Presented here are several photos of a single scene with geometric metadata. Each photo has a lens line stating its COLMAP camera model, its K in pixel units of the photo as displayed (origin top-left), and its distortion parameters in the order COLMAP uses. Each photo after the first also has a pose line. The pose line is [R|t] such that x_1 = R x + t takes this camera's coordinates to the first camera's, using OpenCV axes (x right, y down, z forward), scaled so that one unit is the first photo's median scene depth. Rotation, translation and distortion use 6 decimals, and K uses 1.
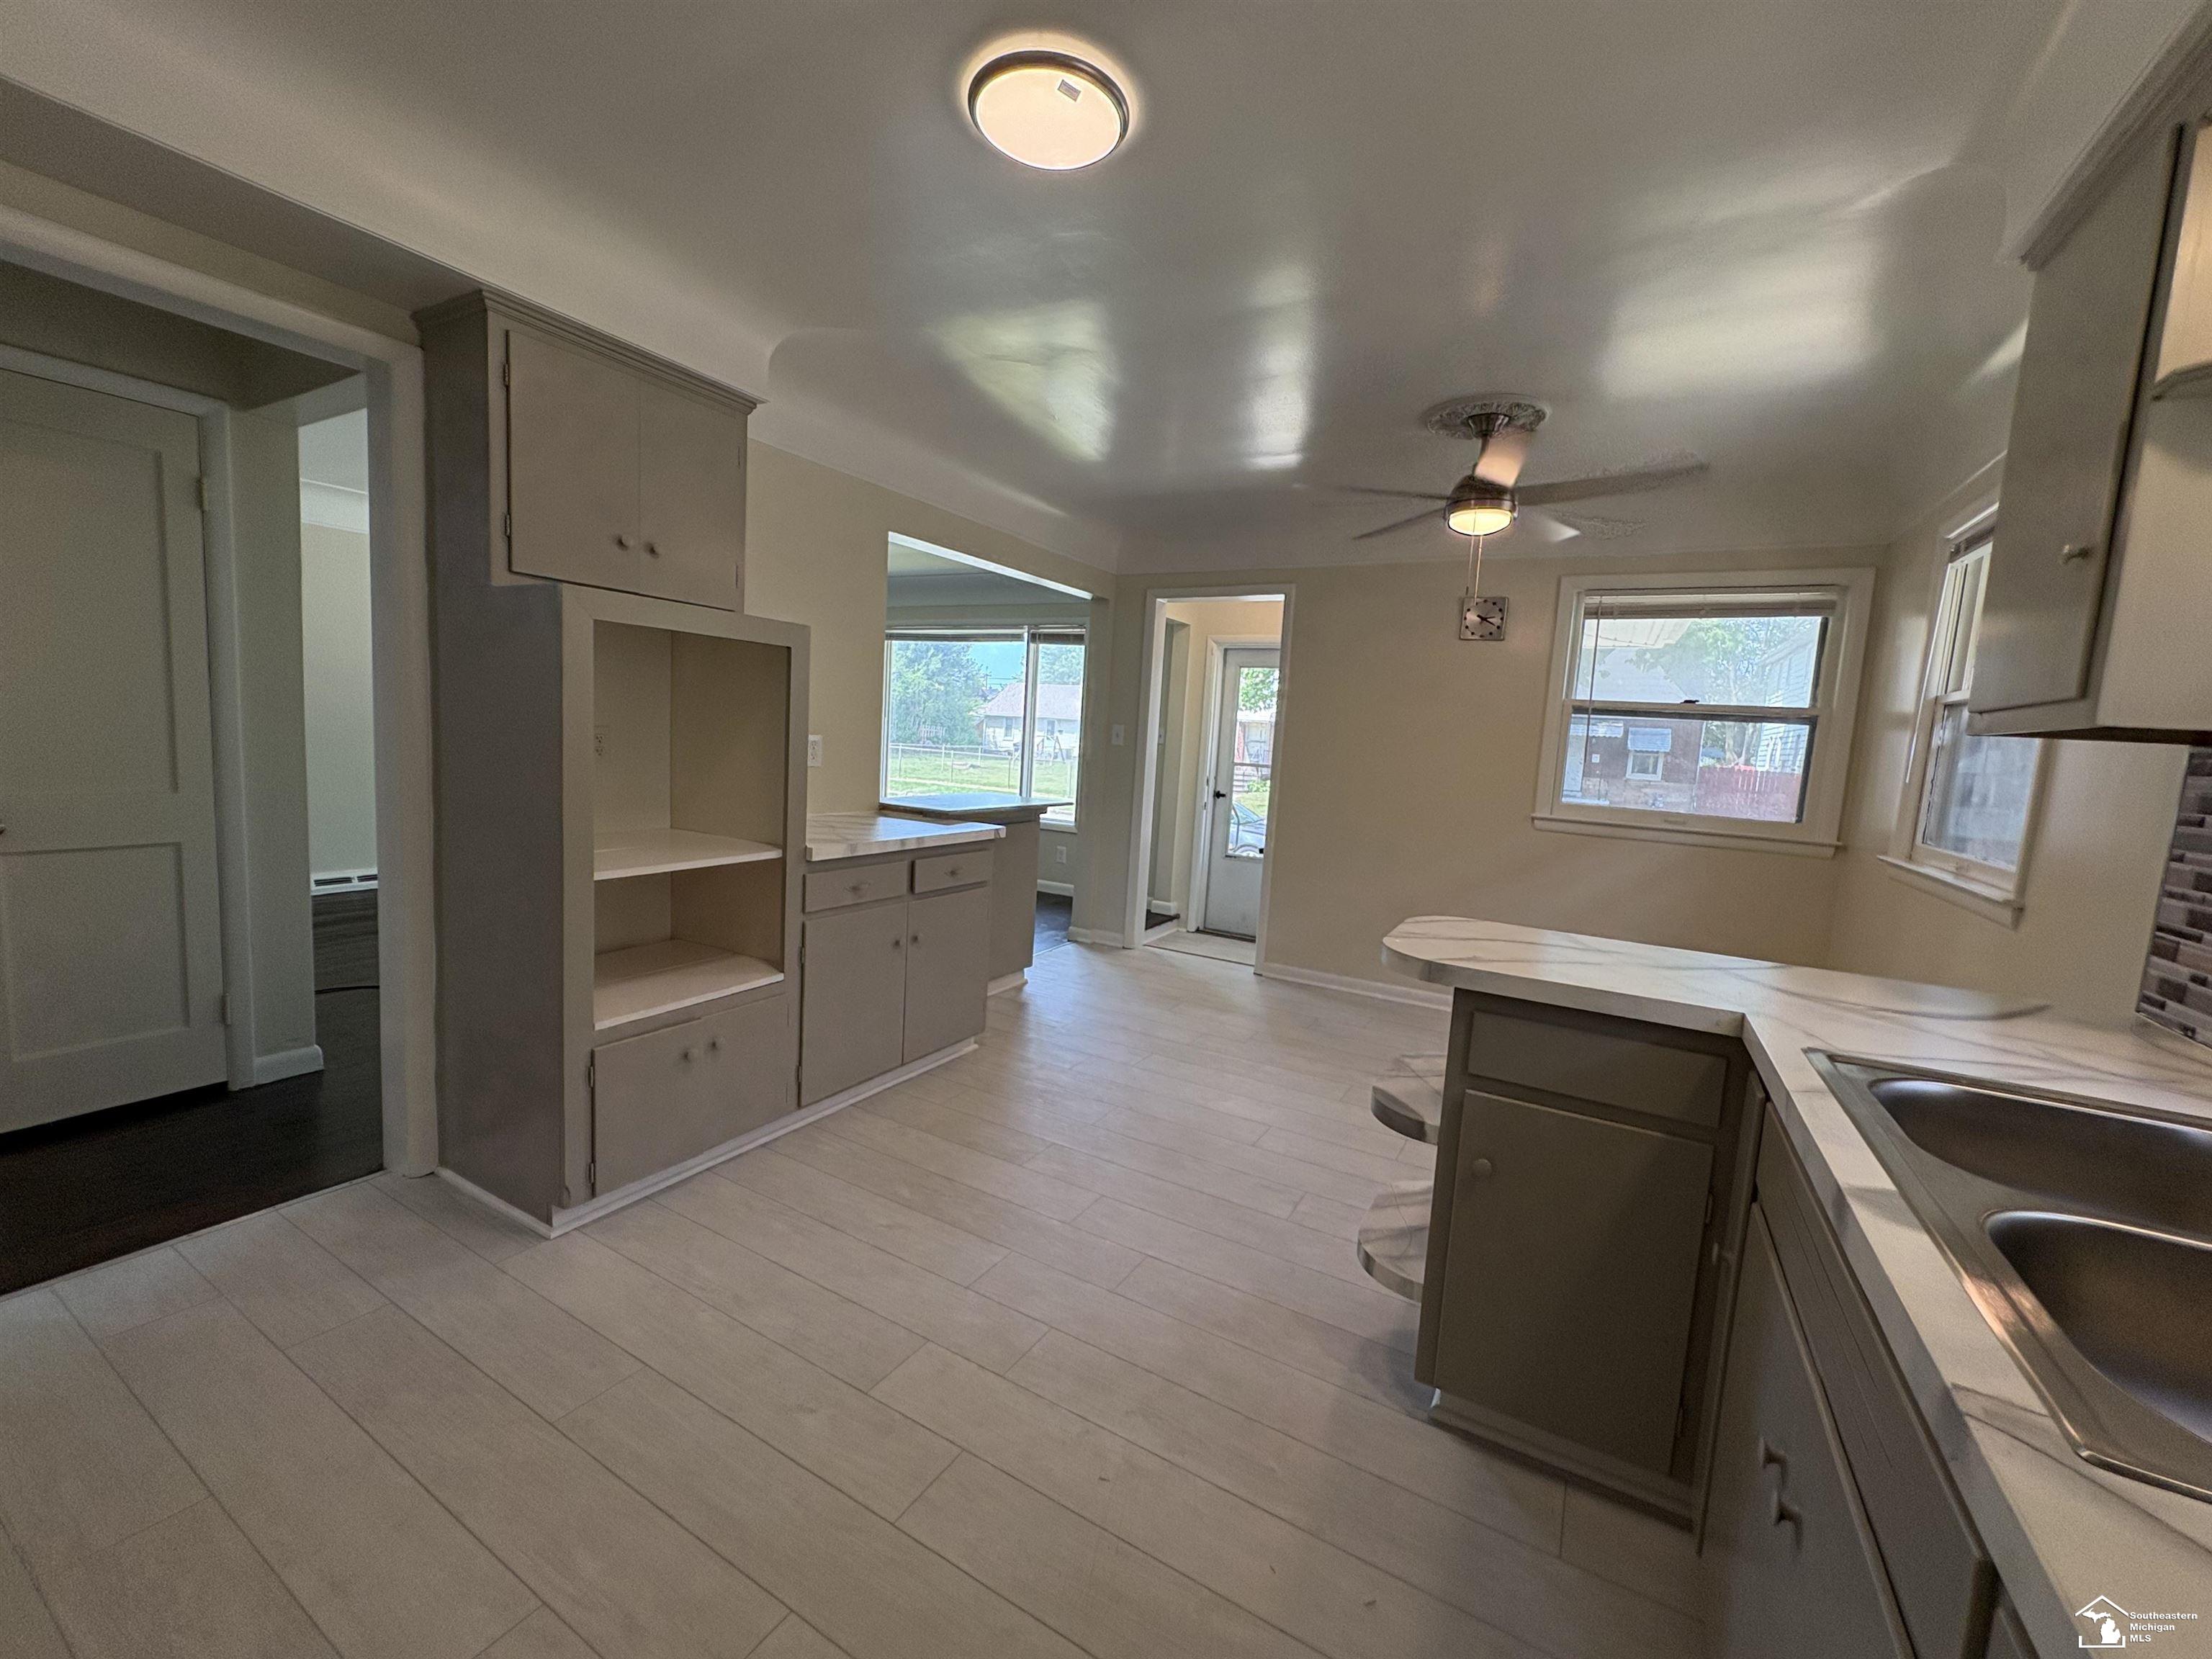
lens RADIAL K [[890.6, 0, 1106.0], [0, 890.6, 829.5], [0, 0, 1]] dist [0.001155, 0.000112]
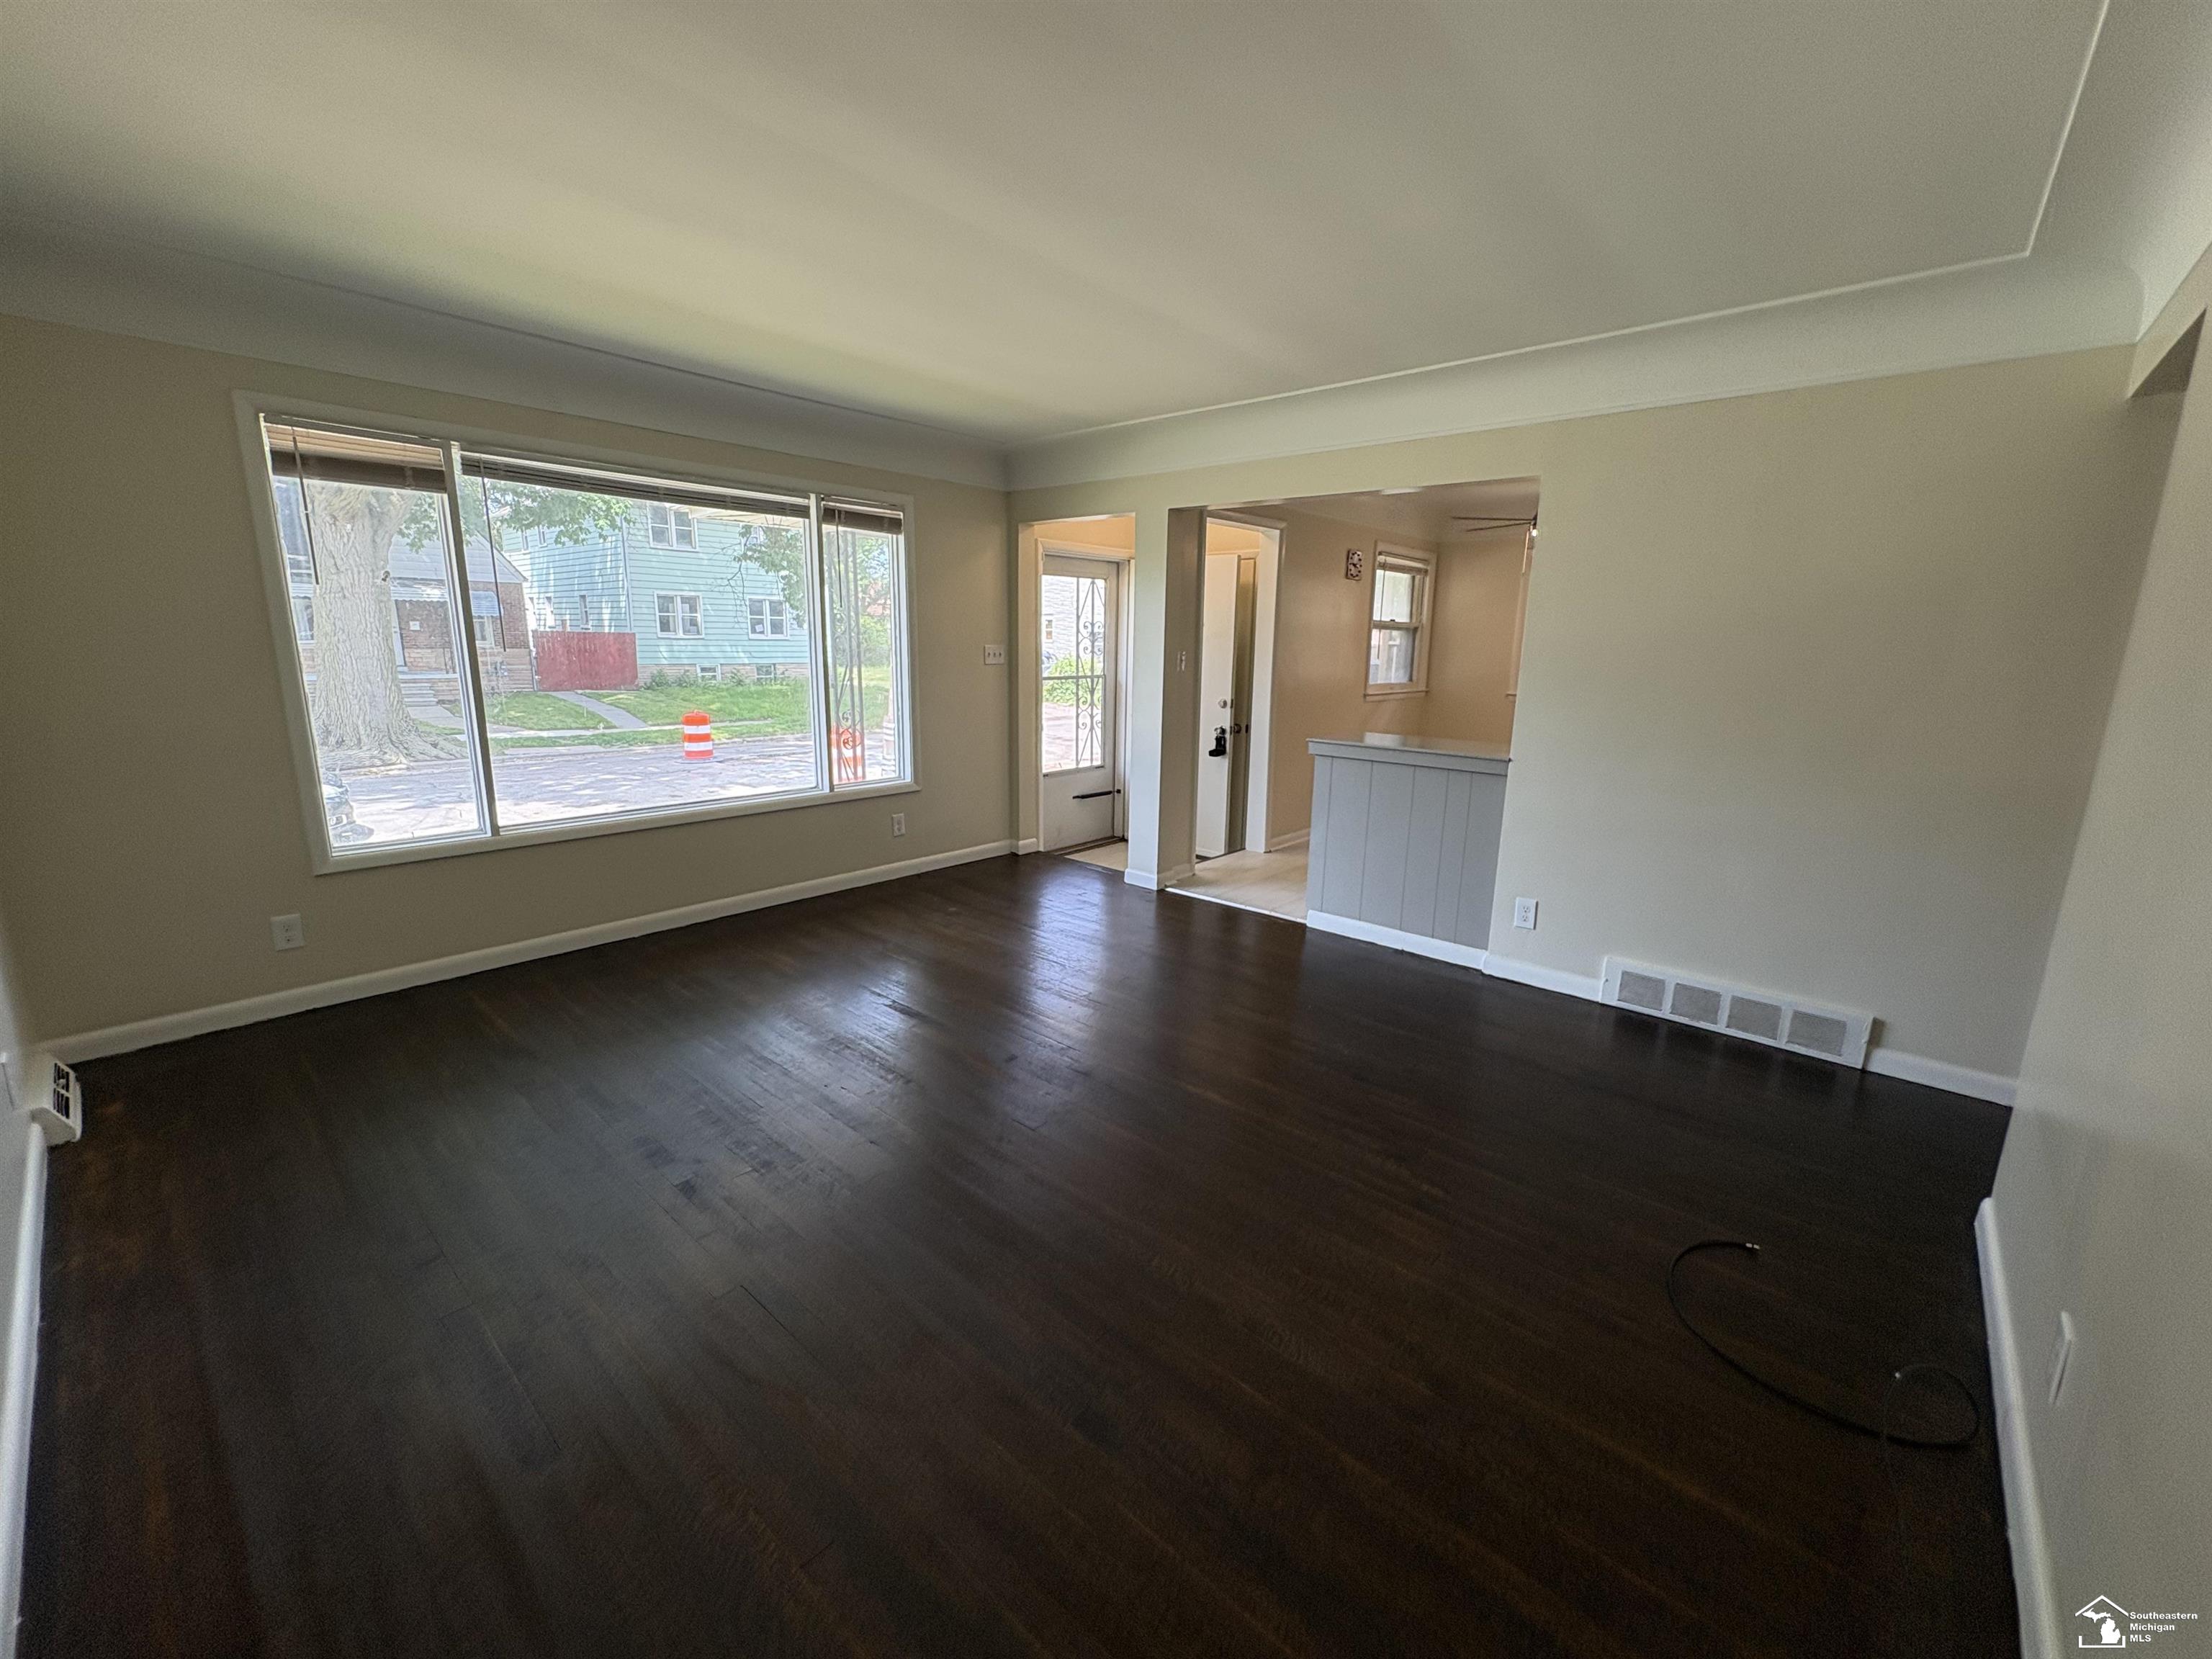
lens RADIAL K [[890.6, 0, 1106.0], [0, 890.6, 829.5], [0, 0, 1]] dist [0.001155, 0.000112]
pose [[0.206034, -0.259387, 0.943540, -0.718556], [0.100805, 0.964724, 0.243199, -0.131211], [-0.973339, 0.045006, 0.224914, 0.665430]]
